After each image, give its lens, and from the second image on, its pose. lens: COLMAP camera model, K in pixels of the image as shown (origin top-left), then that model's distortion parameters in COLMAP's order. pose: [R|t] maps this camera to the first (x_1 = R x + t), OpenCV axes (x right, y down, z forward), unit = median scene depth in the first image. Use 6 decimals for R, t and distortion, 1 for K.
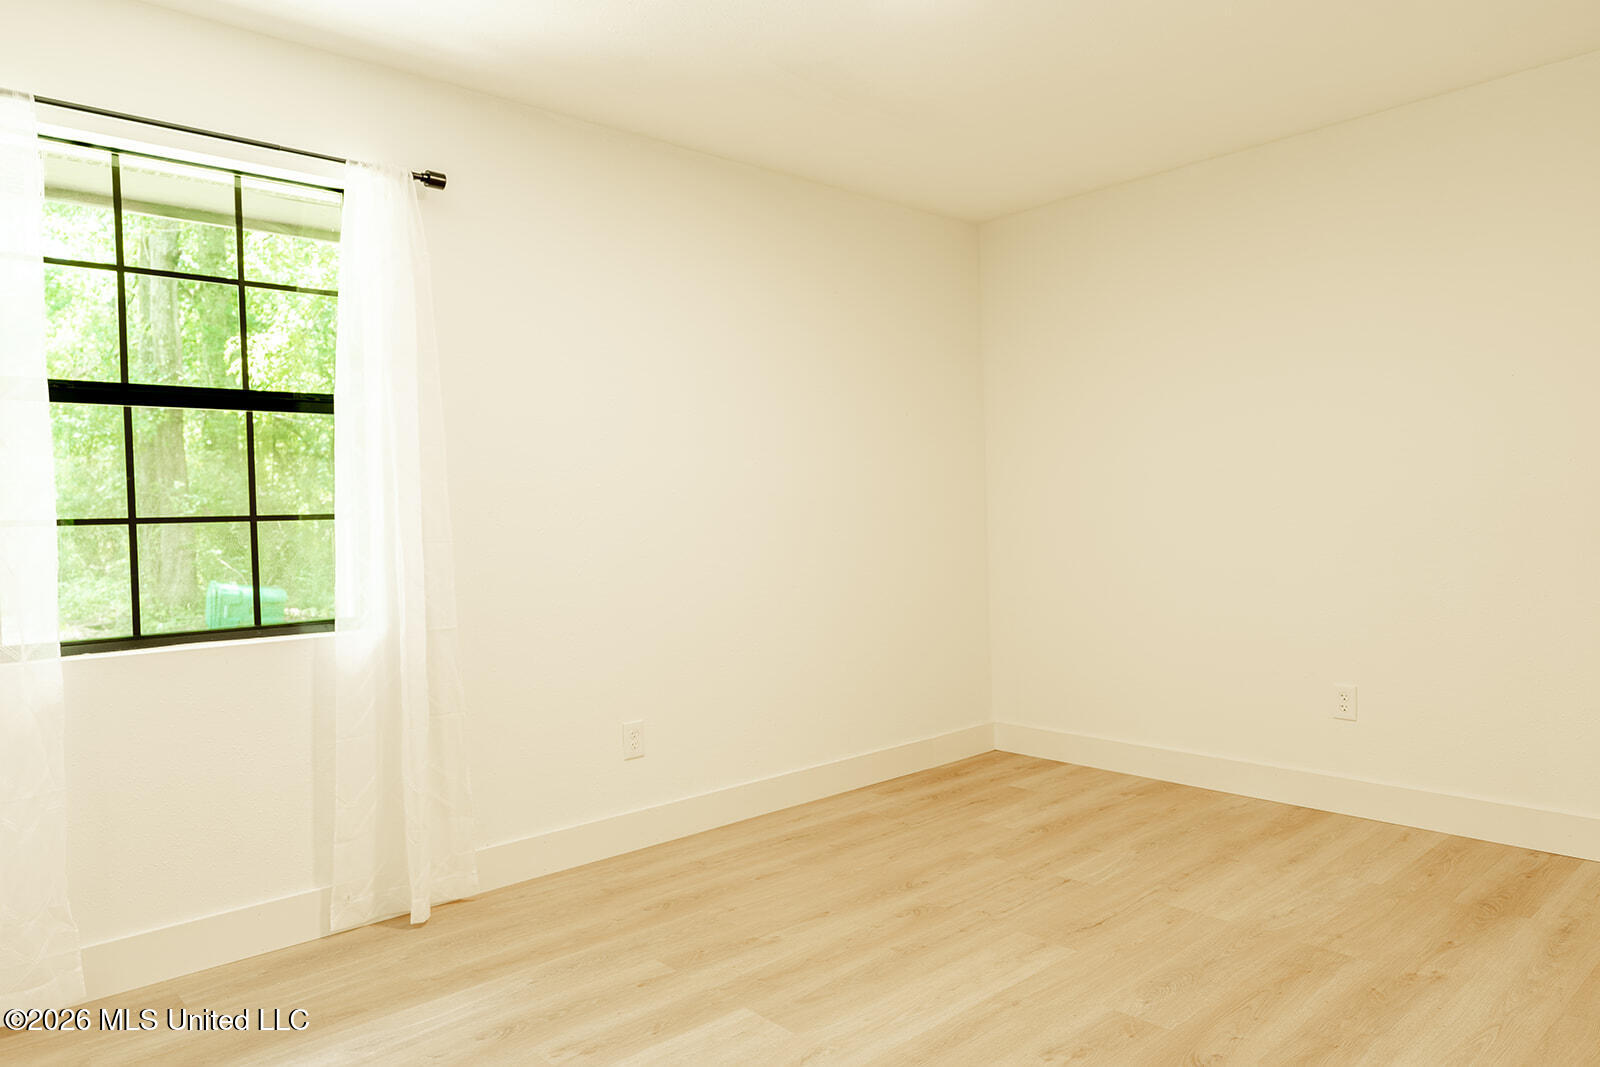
lens RADIAL K [[1041.0, 0, 798.9], [0, 1041.0, 528.2], [0, 0, 1]] dist [0.004693, -0.000535]
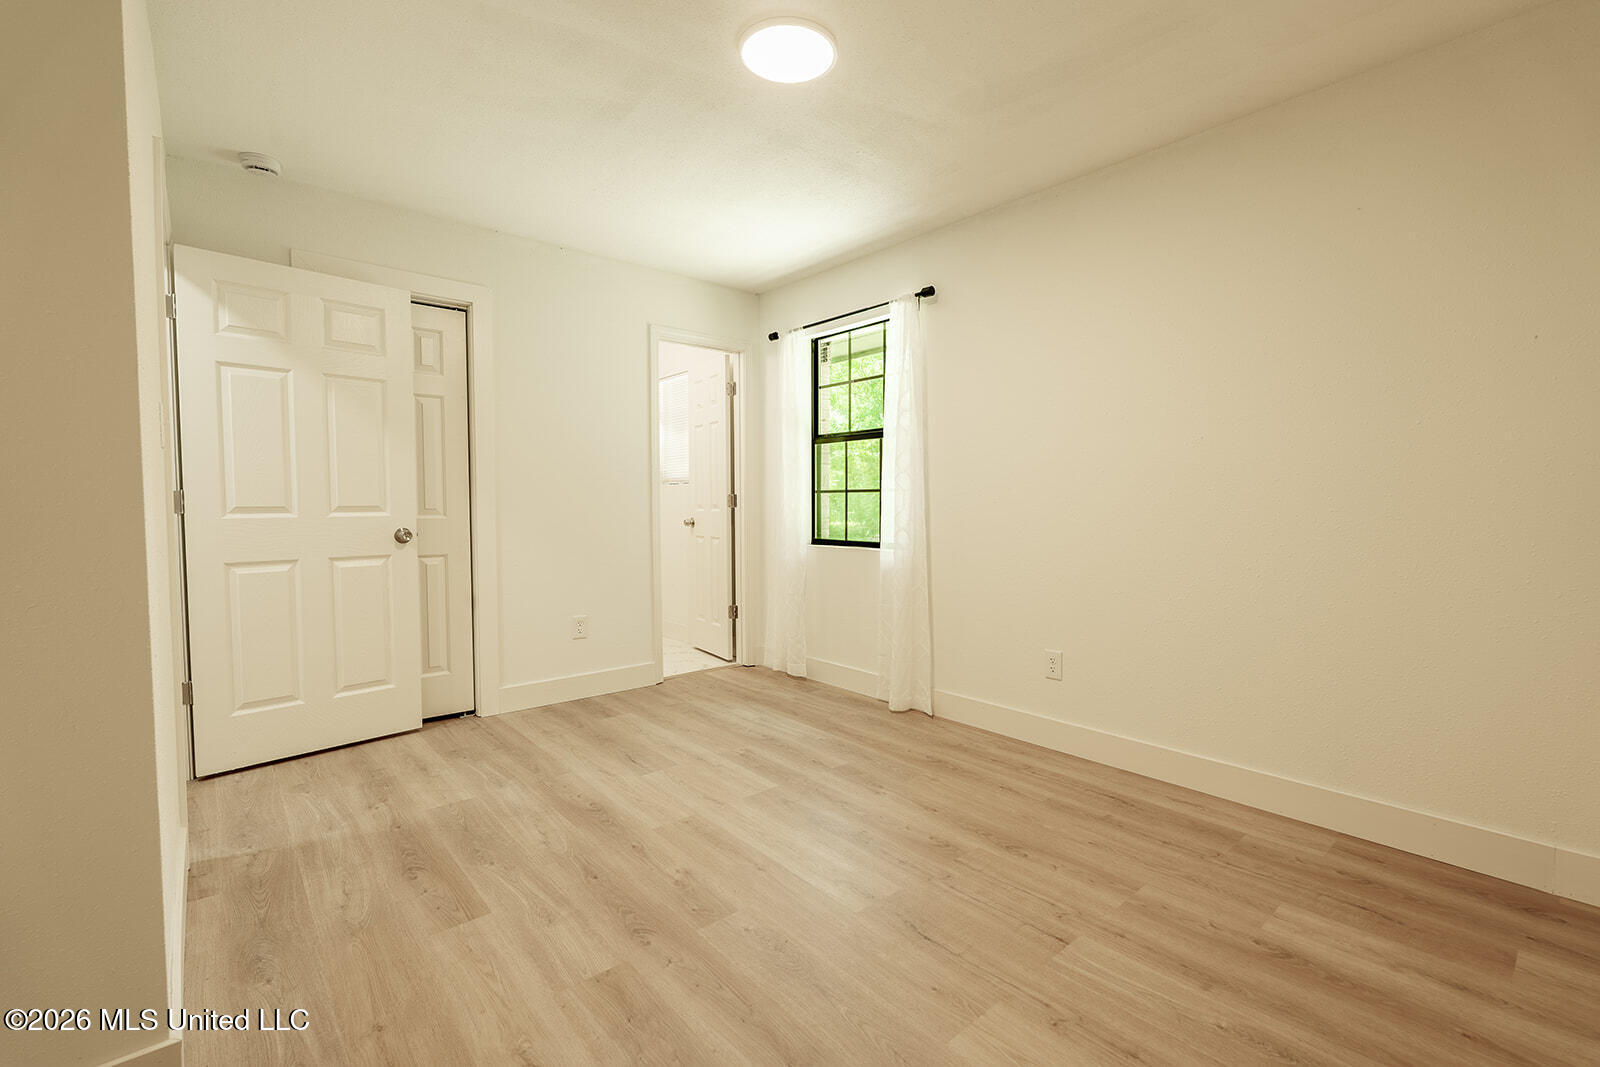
lens RADIAL K [[692.5, 0, 800.0], [0, 692.5, 531.4], [0, 0, 1]] dist [-0.002670, 0.000601]
pose [[-0.028115, 0.068139, -0.997280, 0.778230], [-0.005776, 0.997646, 0.068327, -0.020236], [0.999588, 0.007681, -0.027655, 0.796720]]
